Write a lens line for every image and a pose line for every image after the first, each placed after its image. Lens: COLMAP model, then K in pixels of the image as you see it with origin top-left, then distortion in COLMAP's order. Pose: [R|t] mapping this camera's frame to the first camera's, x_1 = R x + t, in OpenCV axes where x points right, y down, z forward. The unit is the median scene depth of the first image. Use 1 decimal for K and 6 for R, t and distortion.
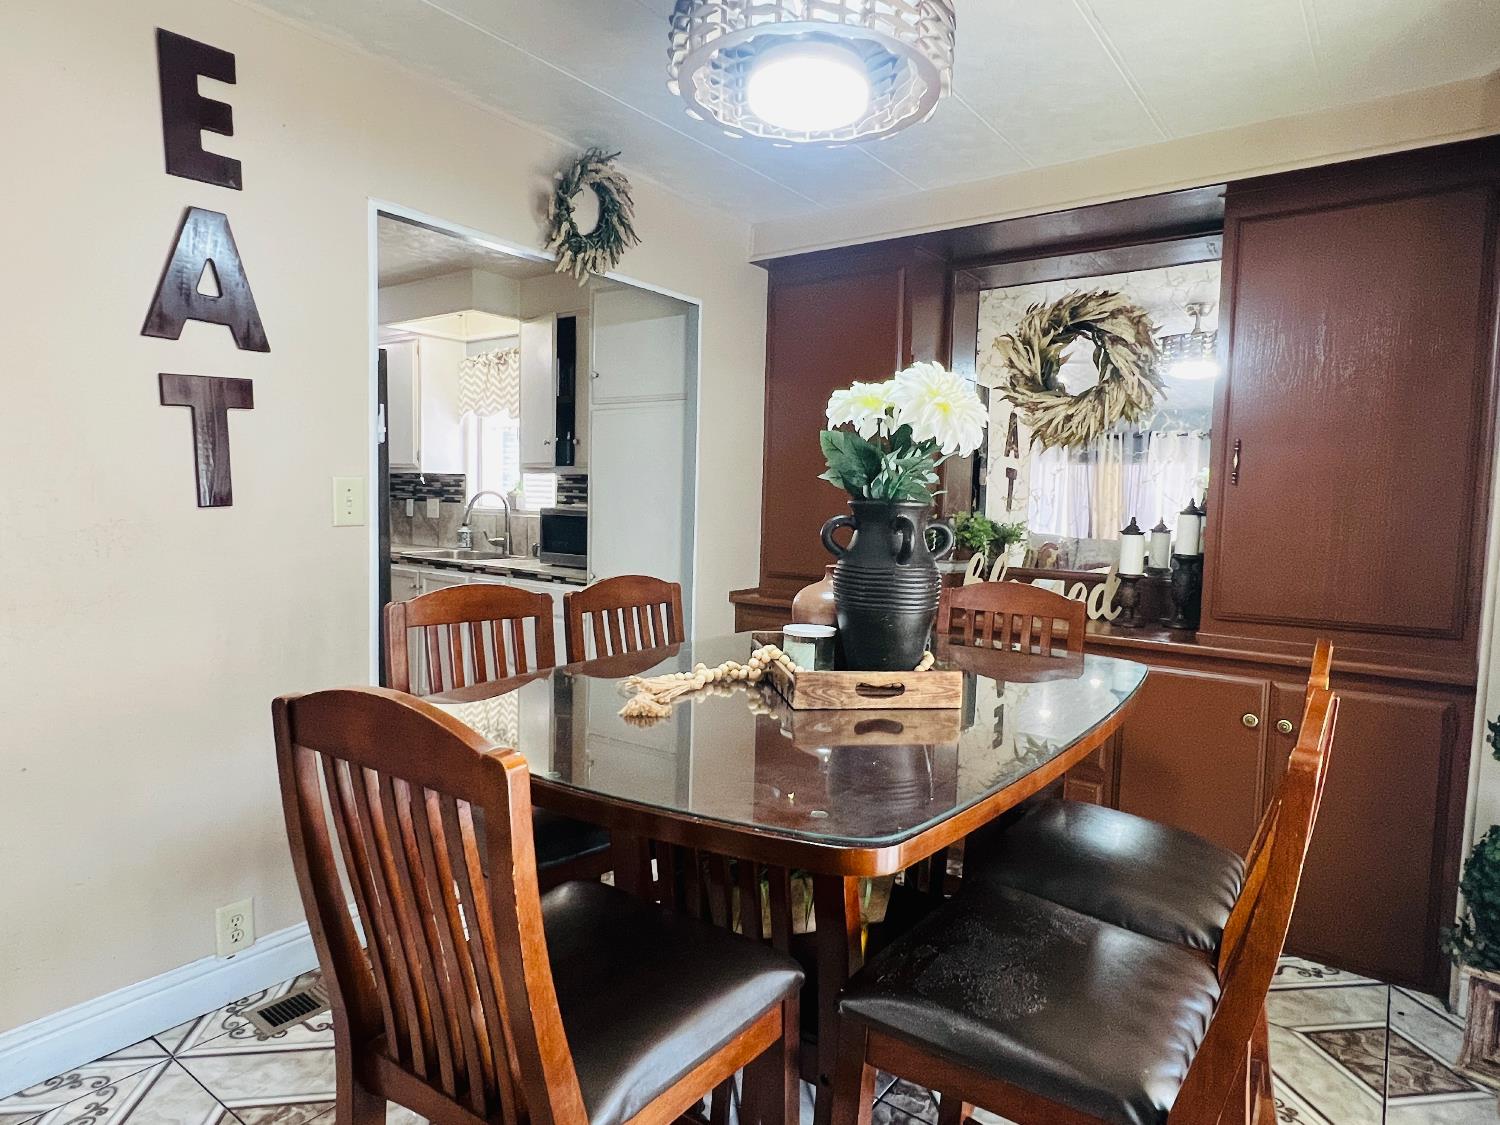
lens RADIAL K [[879.8, 0, 750.0], [0, 879.8, 562.5], [0, 0, 1]] dist [-0.001798, 0.001986]
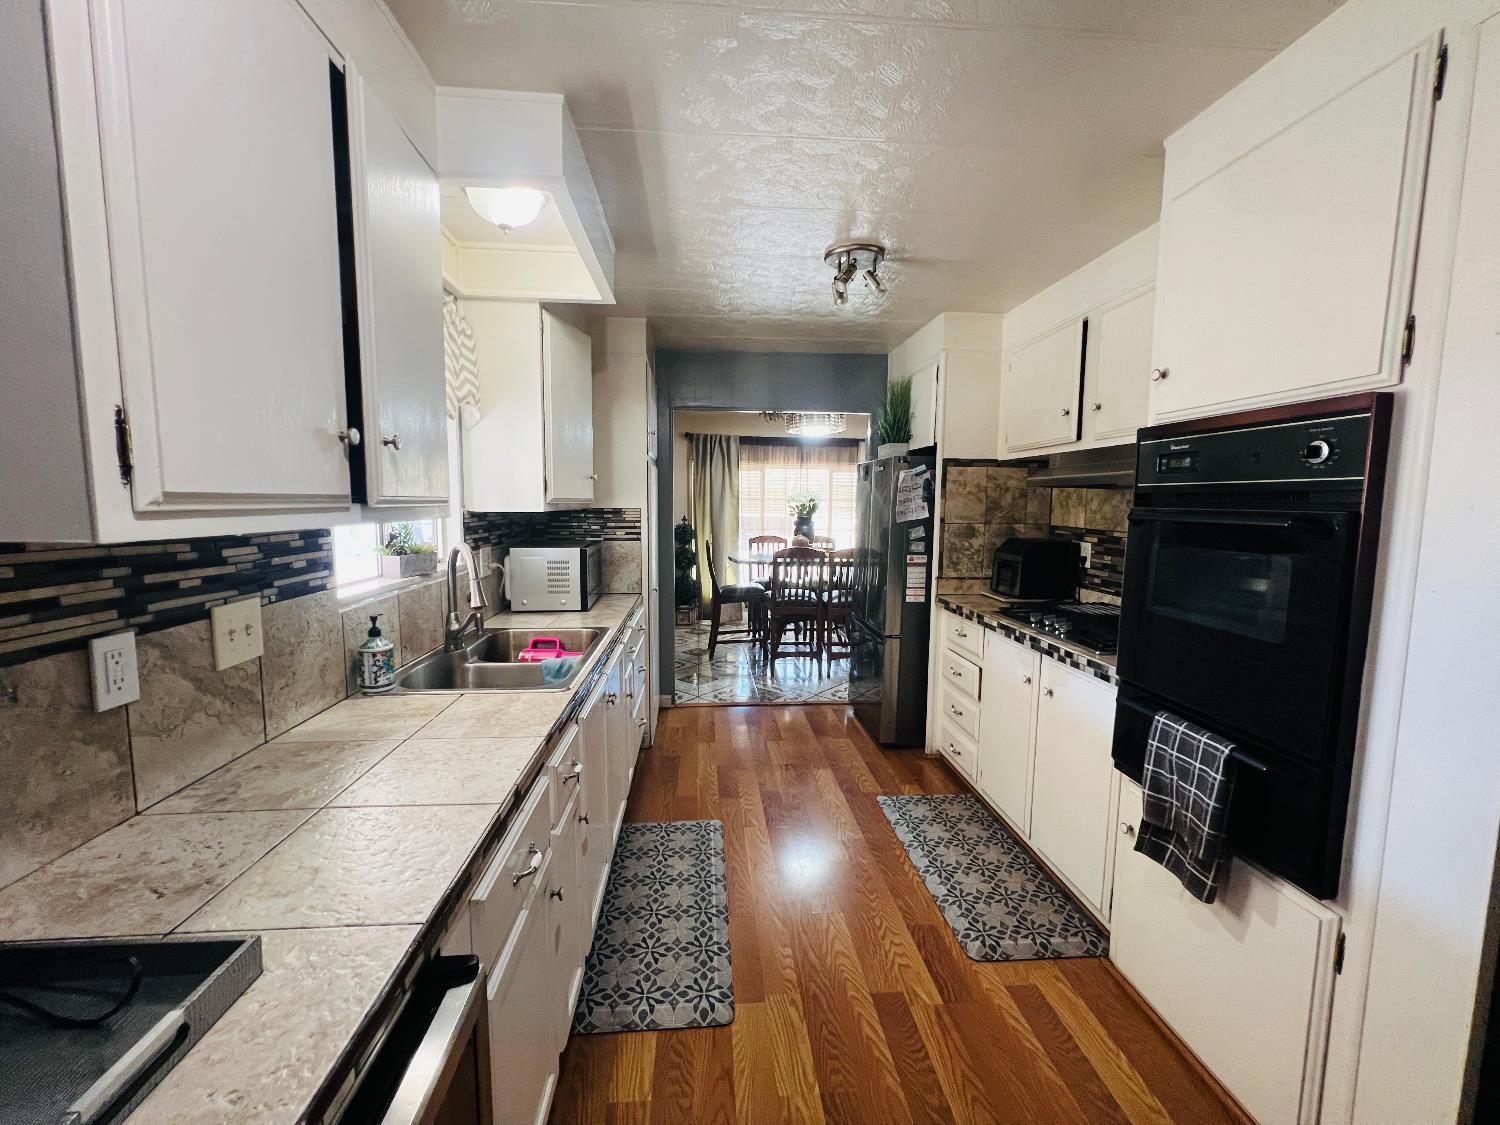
lens RADIAL K [[605.6, 0, 746.0], [0, 605.6, 561.8], [0, 0, 1]] dist [-0.001206, 0.000398]
pose [[-0.655816, -0.103626, 0.747774, -0.639400], [0.035275, 0.985246, 0.167472, -0.116595], [-0.754096, 0.136208, -0.642485, 1.011542]]
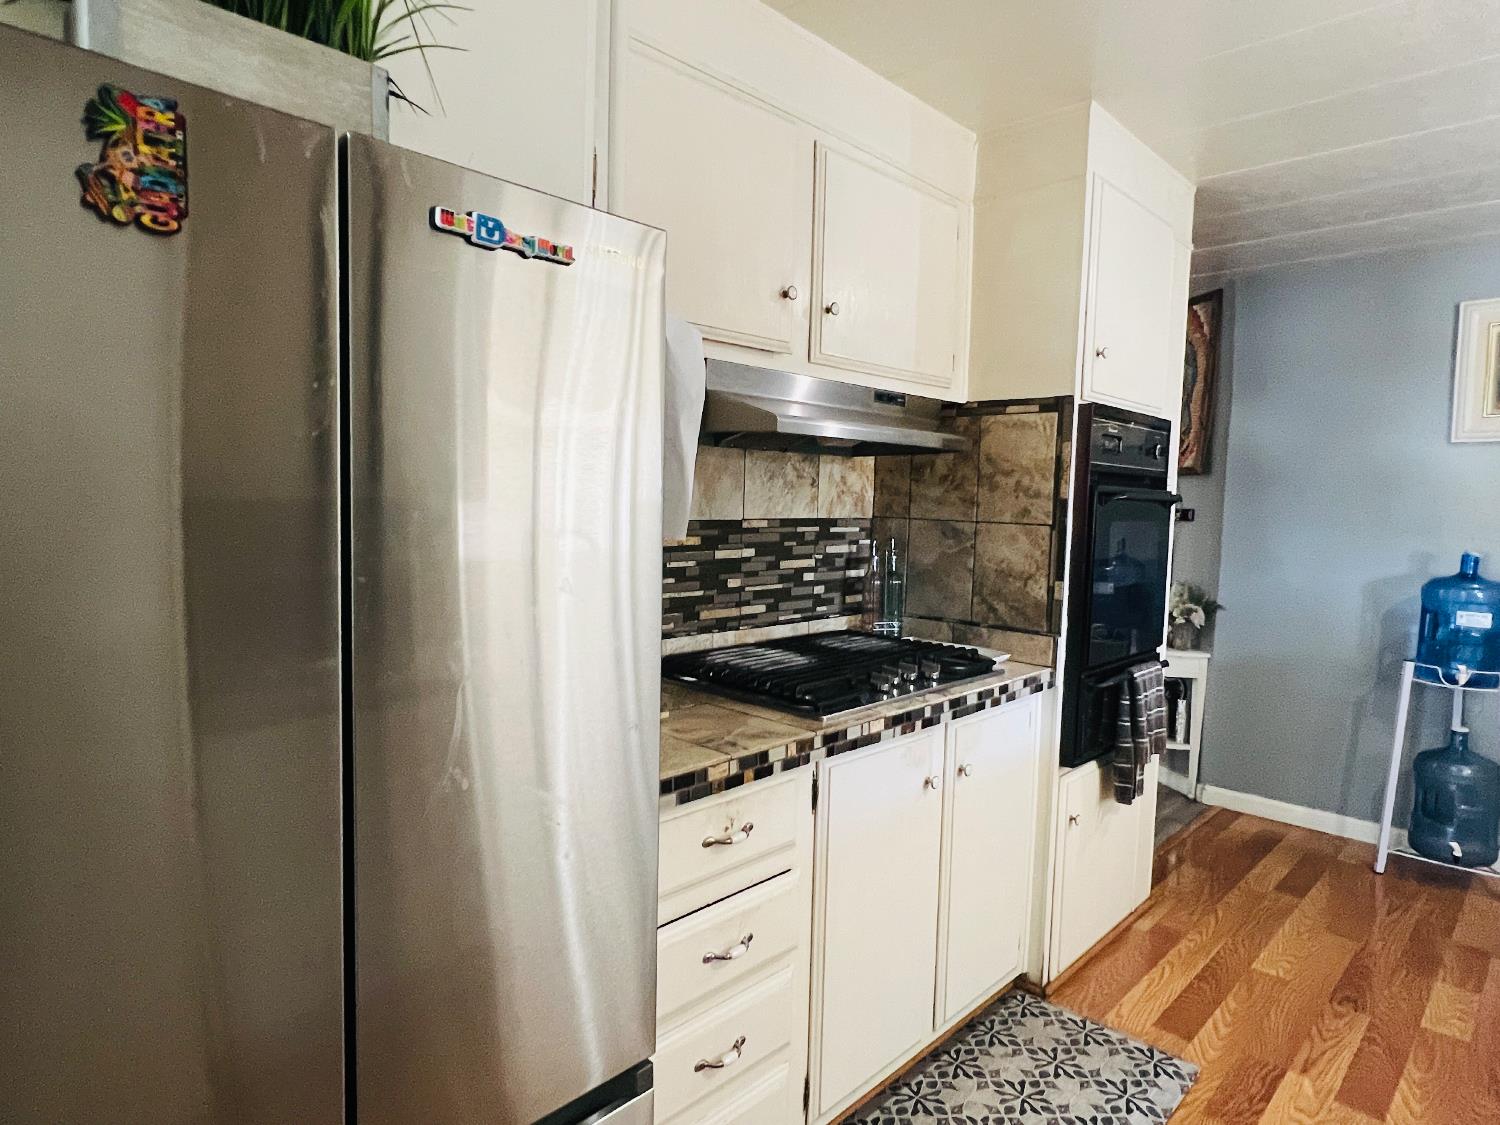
lens RADIAL K [[879.8, 0, 750.0], [0, 879.8, 562.5], [0, 0, 1]] dist [-0.001798, 0.001986]
pose [[-0.124663, 0.049593, -0.990959, -0.110152], [-0.104038, 0.992591, 0.062763, -0.059817], [0.986730, 0.110921, -0.118580, 0.566019]]
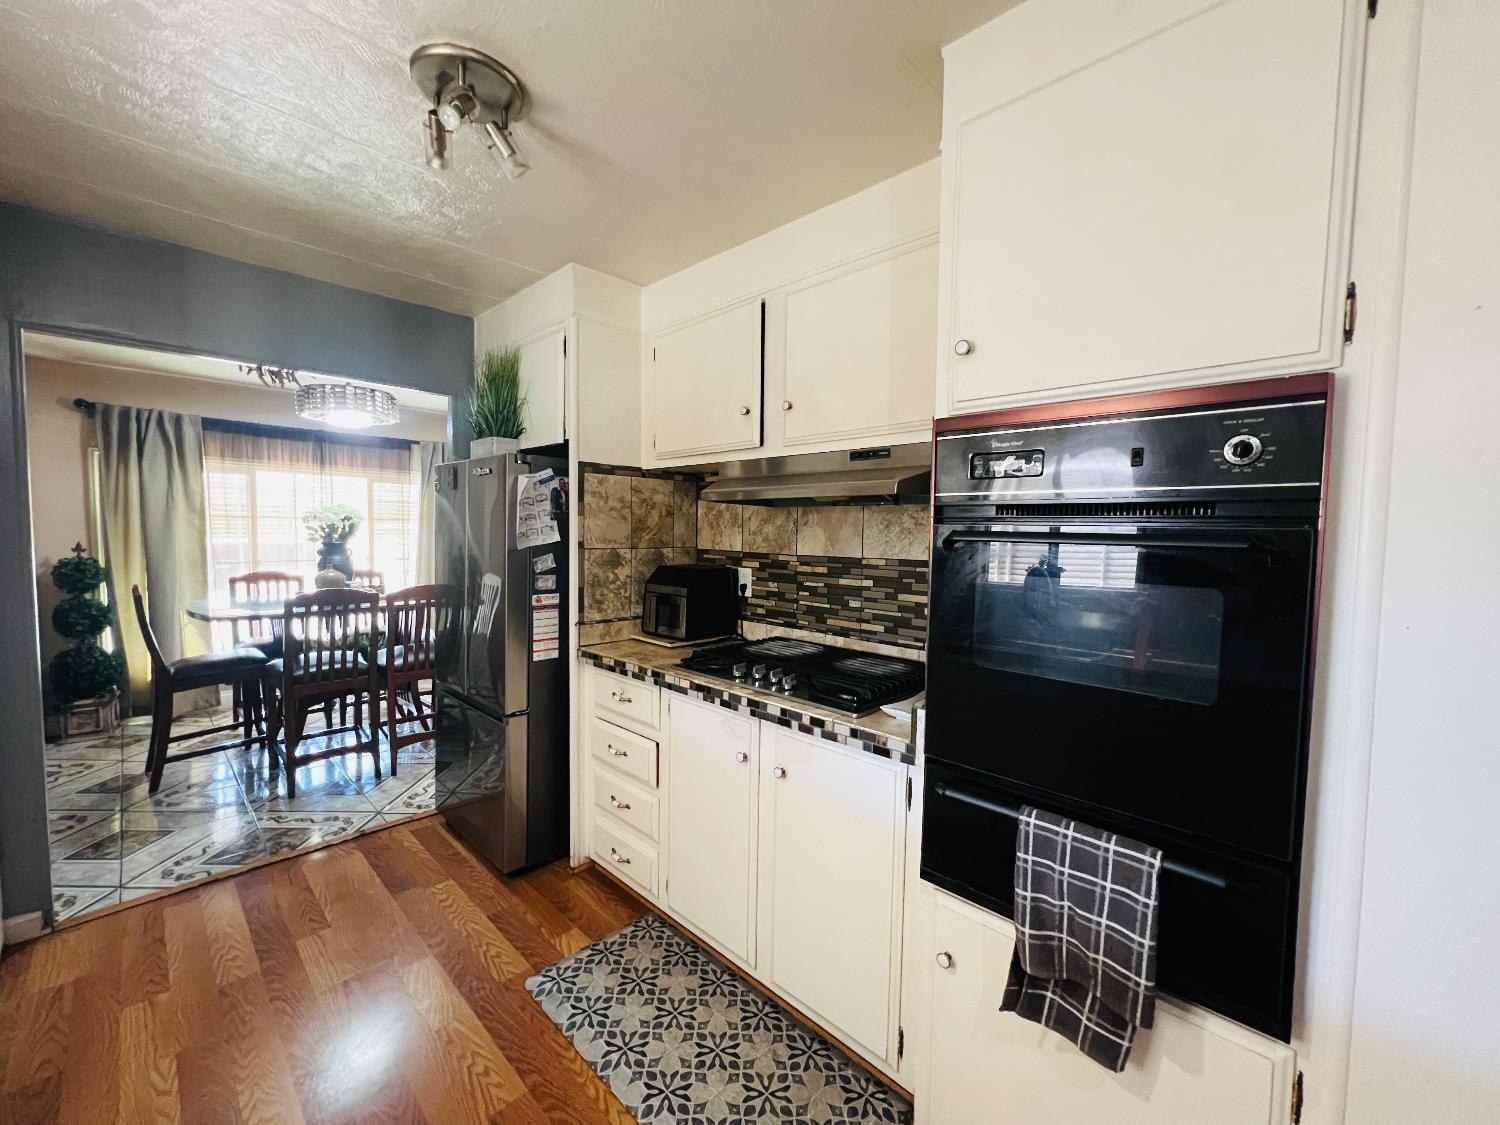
lens RADIAL K [[605.6, 0, 746.0], [0, 605.6, 561.8], [0, 0, 1]] dist [-0.001206, 0.000398]
pose [[-0.990449, -0.043172, 0.130944, -0.499735], [-0.025596, 0.990779, 0.133052, -0.100433], [-0.135481, 0.128429, -0.982421, 0.899809]]
